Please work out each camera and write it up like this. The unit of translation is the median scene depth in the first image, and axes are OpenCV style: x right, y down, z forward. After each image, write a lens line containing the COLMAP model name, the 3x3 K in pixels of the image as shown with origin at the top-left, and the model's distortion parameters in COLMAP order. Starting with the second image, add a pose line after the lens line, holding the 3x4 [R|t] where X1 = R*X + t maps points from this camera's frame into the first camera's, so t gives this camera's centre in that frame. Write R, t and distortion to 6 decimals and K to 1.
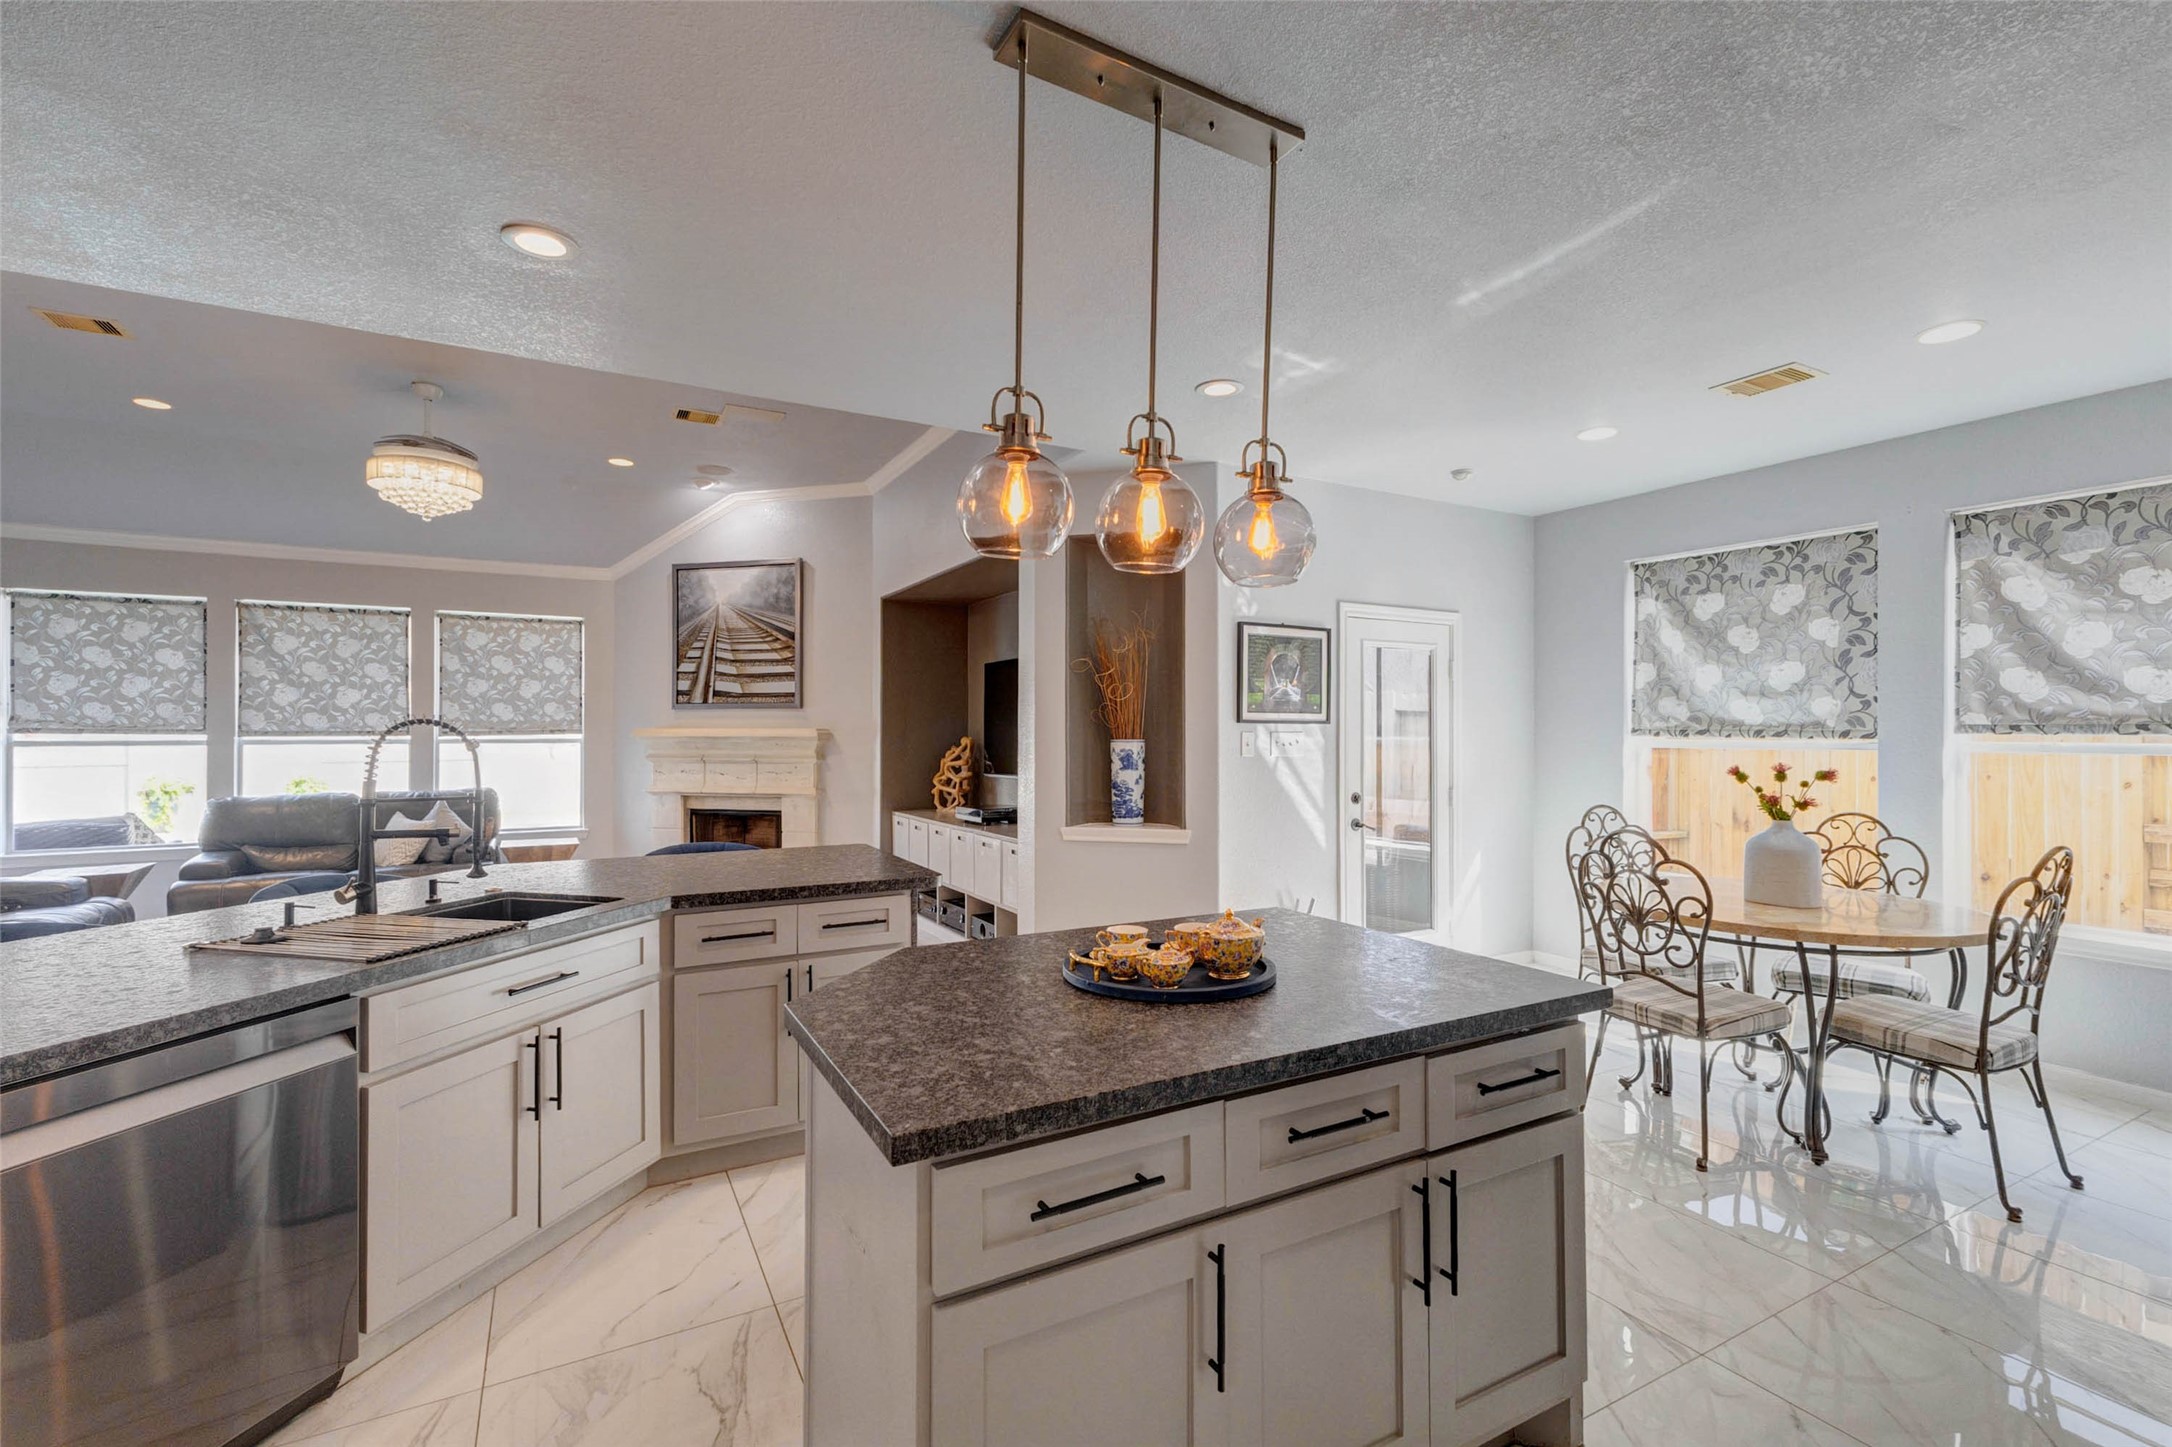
lens RADIAL K [[931.1, 0, 1087.1], [0, 931.1, 731.5], [0, 0, 1]] dist [0.001101, -0.004162]
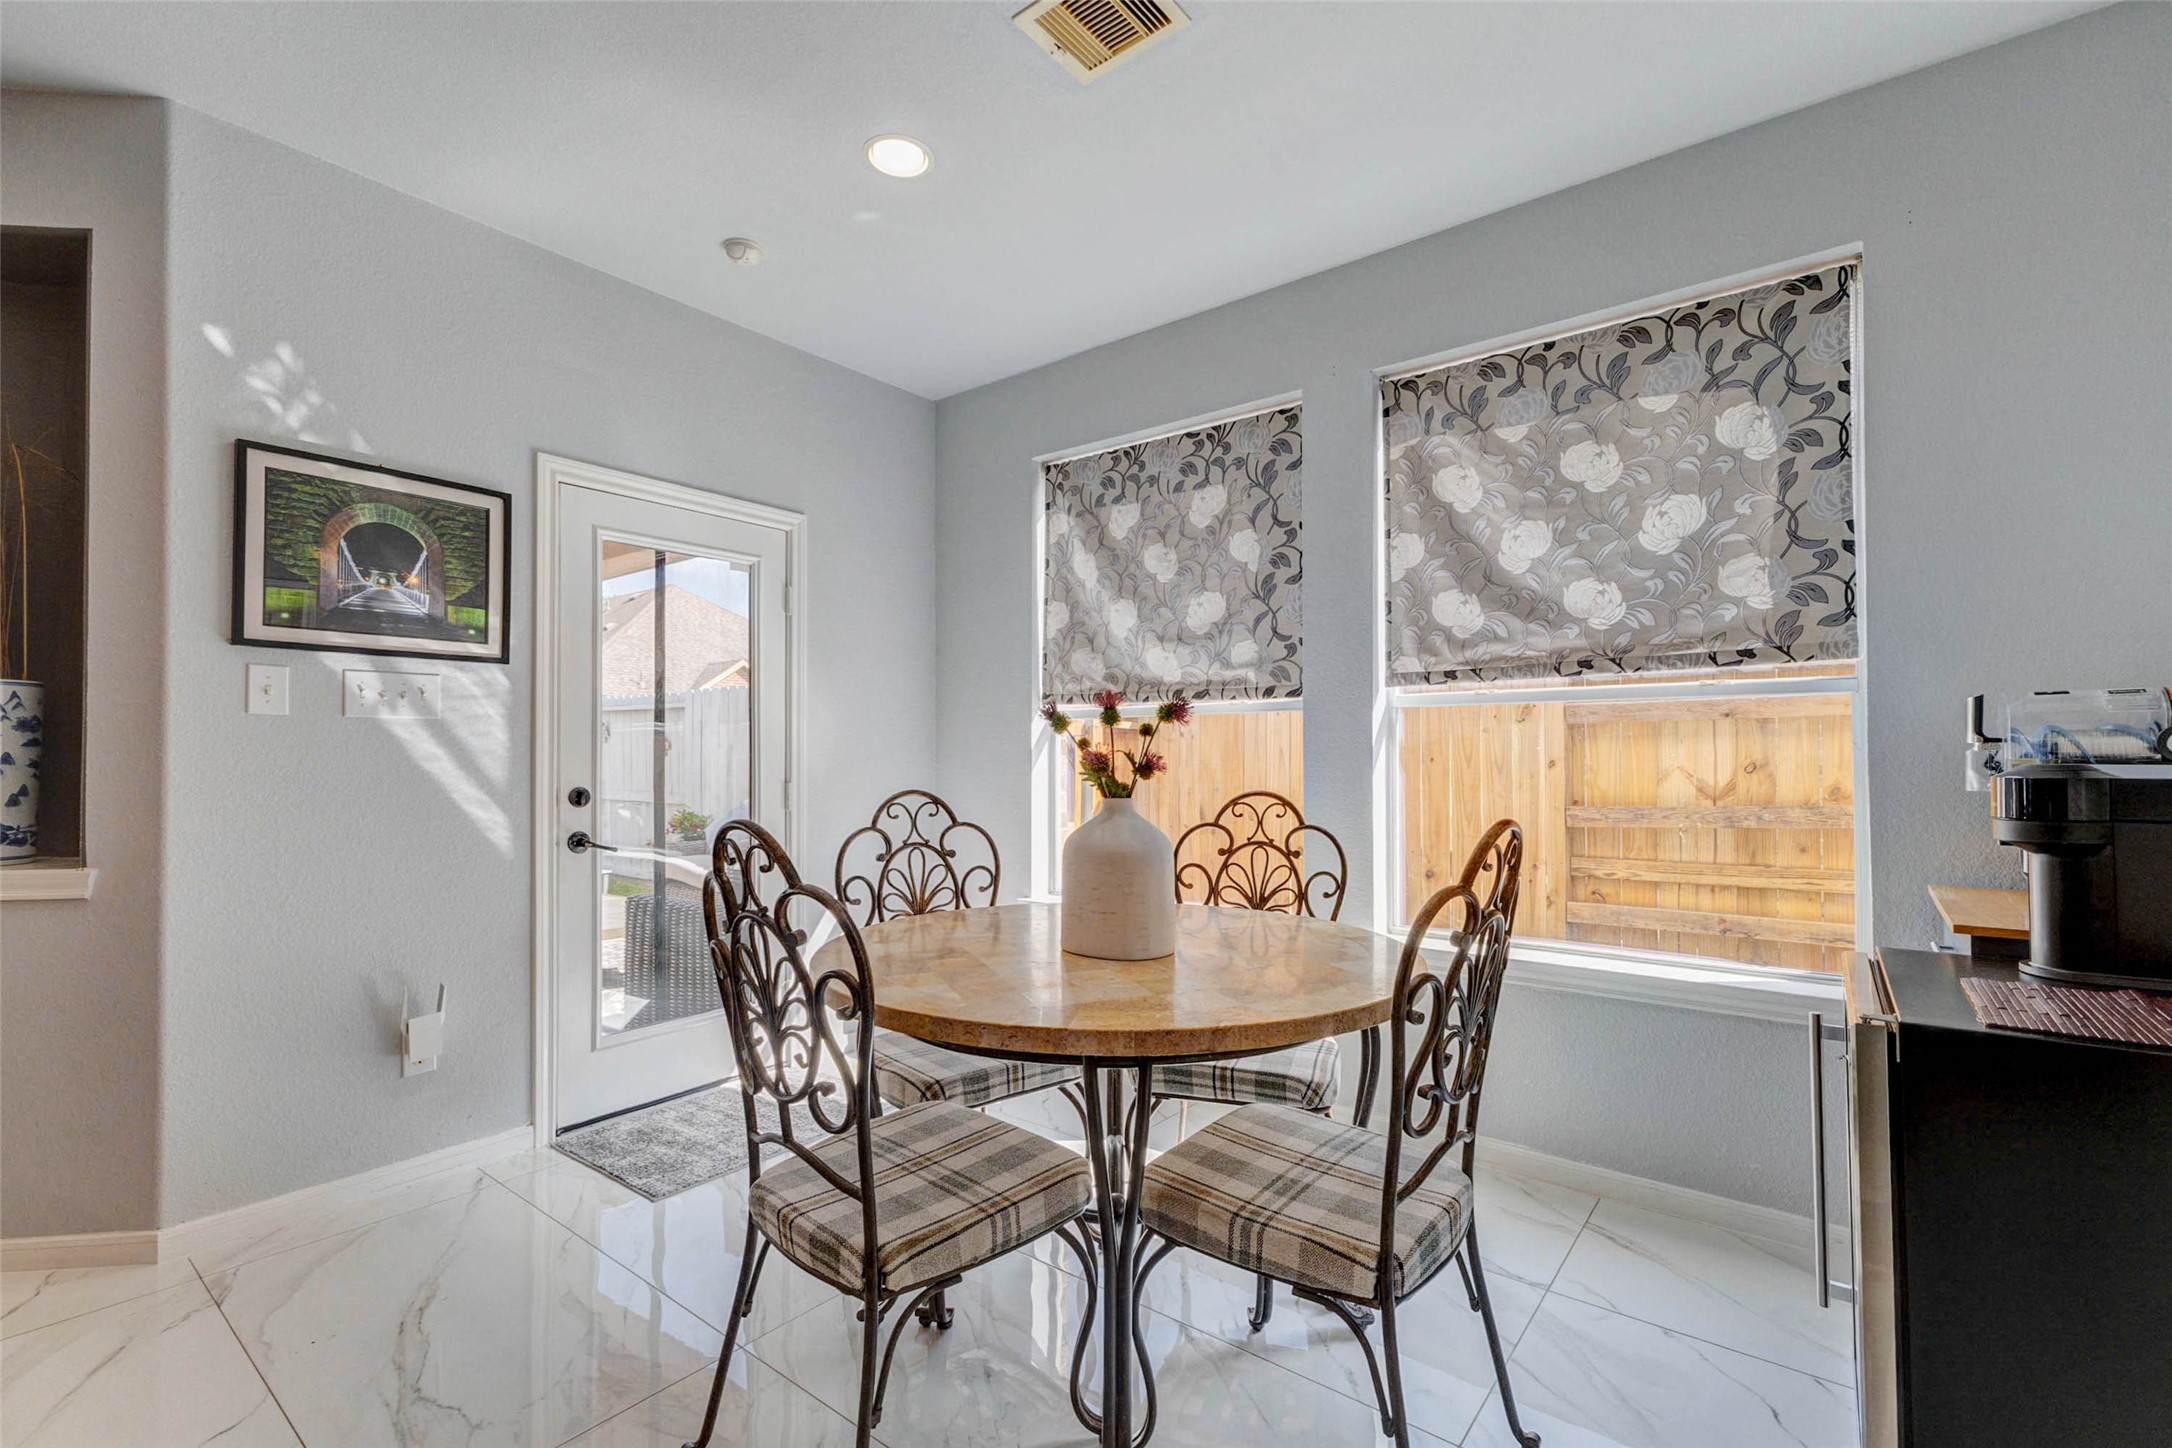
lens RADIAL K [[937.0, 0, 1087.9], [0, 937.0, 753.8], [0, 0, 1]] dist [0.002174, -0.000001]
pose [[0.918644, -0.002176, 0.395079, 0.267463], [0.003809, 0.999987, -0.003351, 0.036966], [-0.395067, 0.004584, 0.918641, 0.259891]]
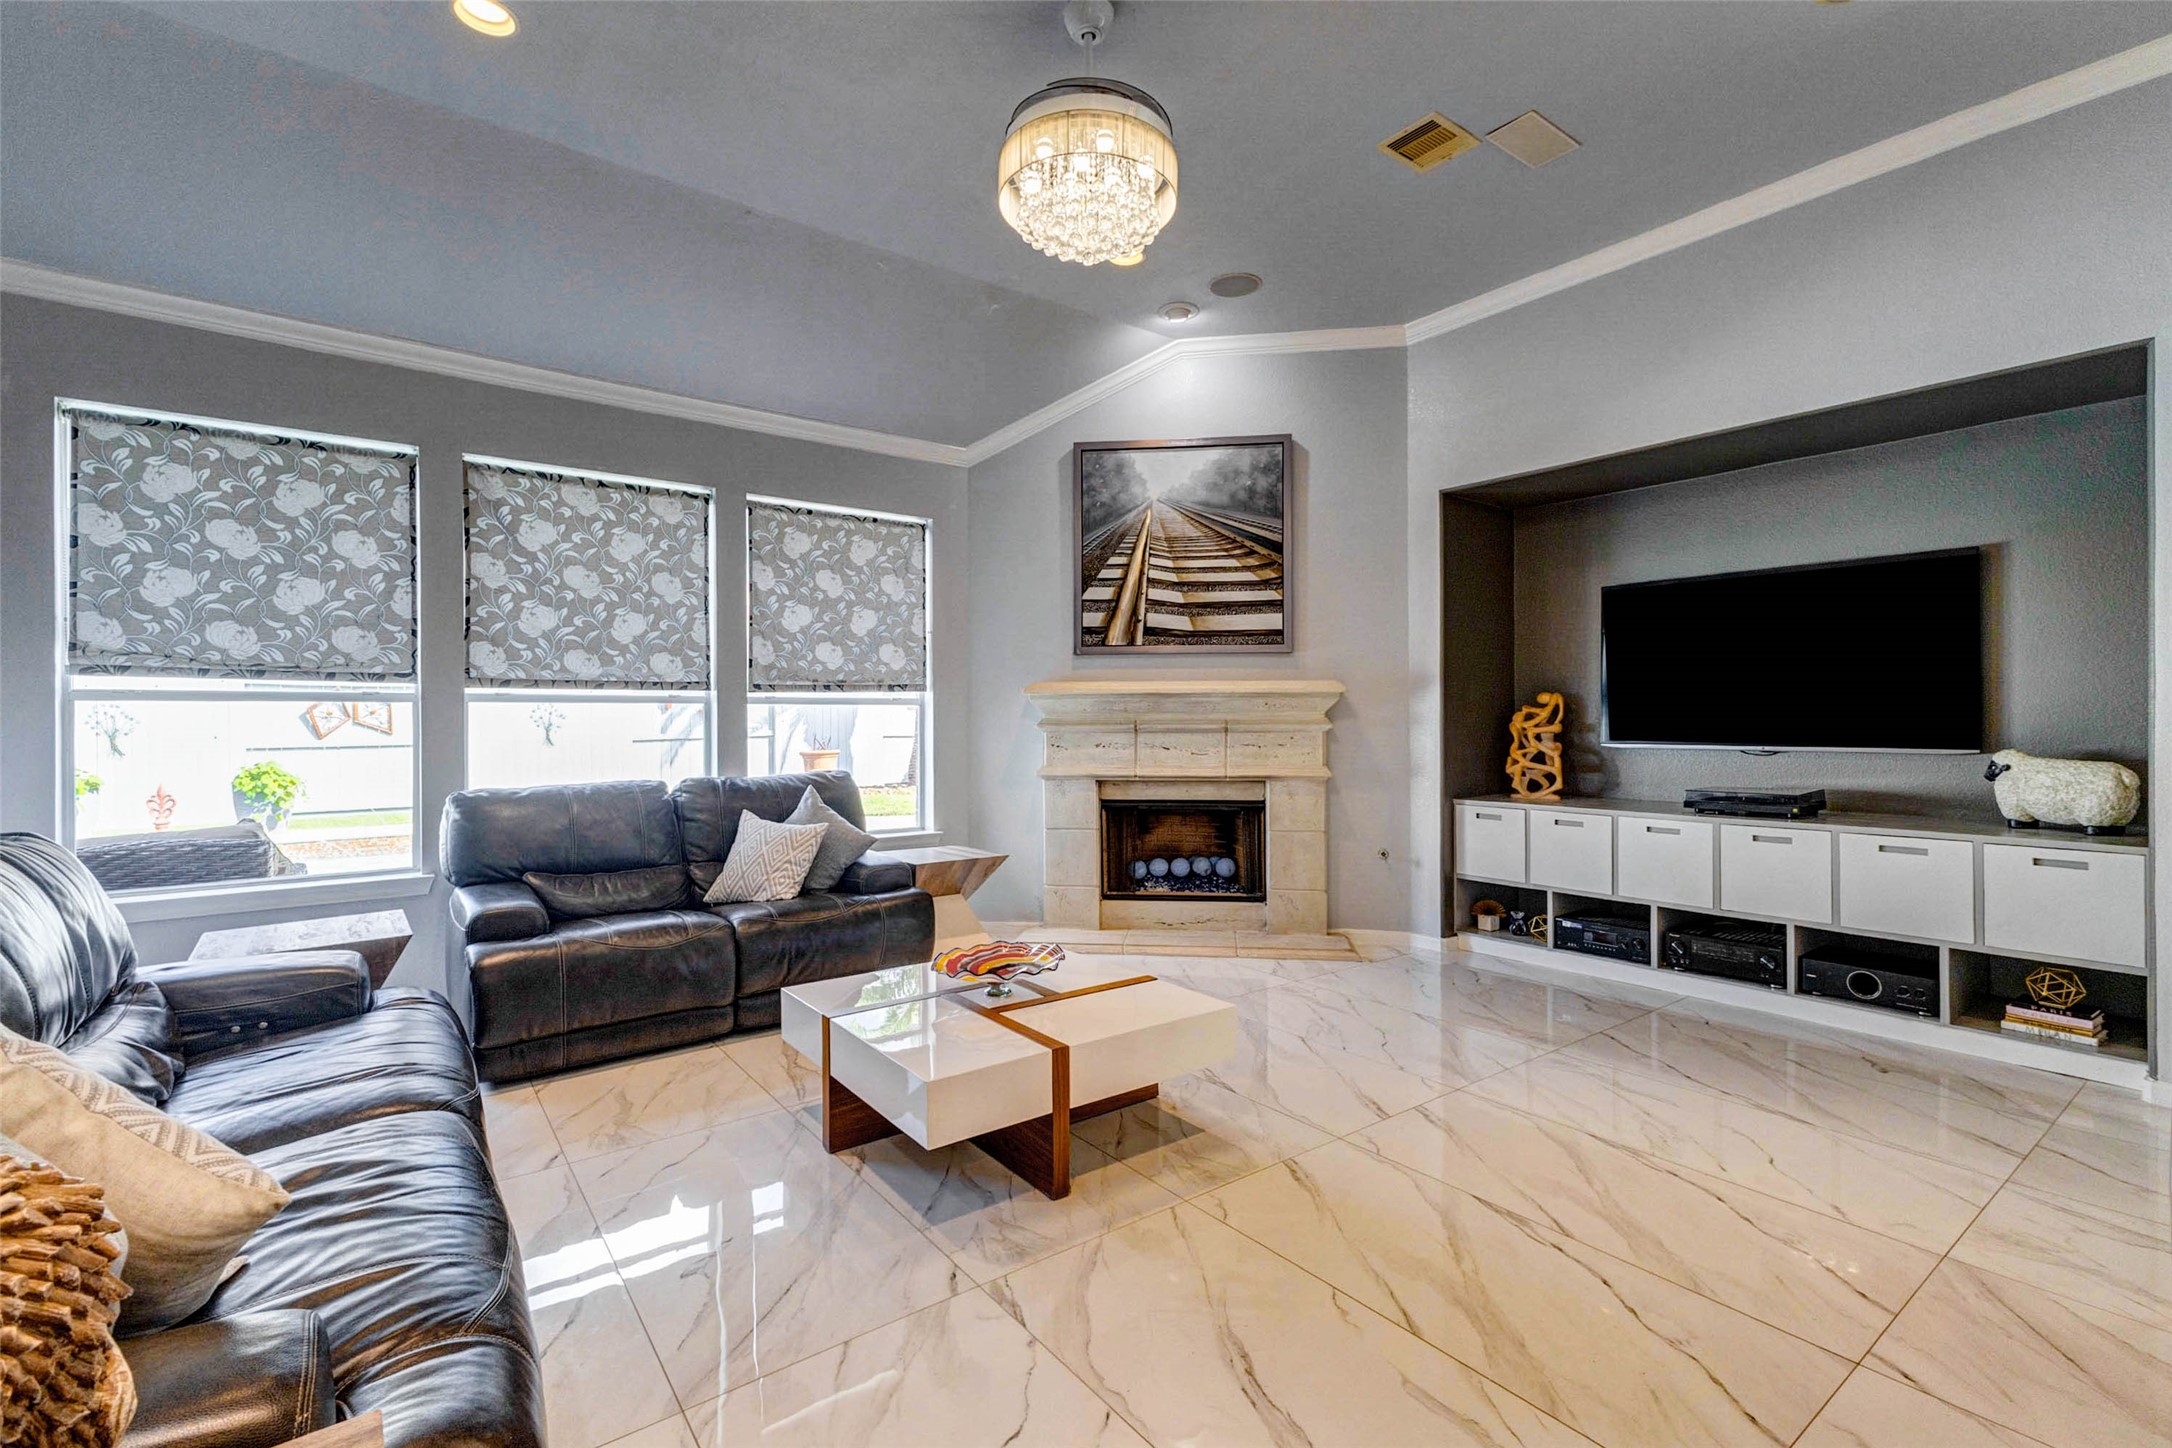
lens RADIAL K [[943.6, 0, 1081.7], [0, 943.6, 727.2], [0, 0, 1]] dist [-0.001102, -0.000273]
pose [[0.991242, -0.003550, 0.132009, -0.638678], [0.002549, 0.999967, 0.007752, 0.028674], [-0.132032, -0.007347, 0.991218, 0.373786]]
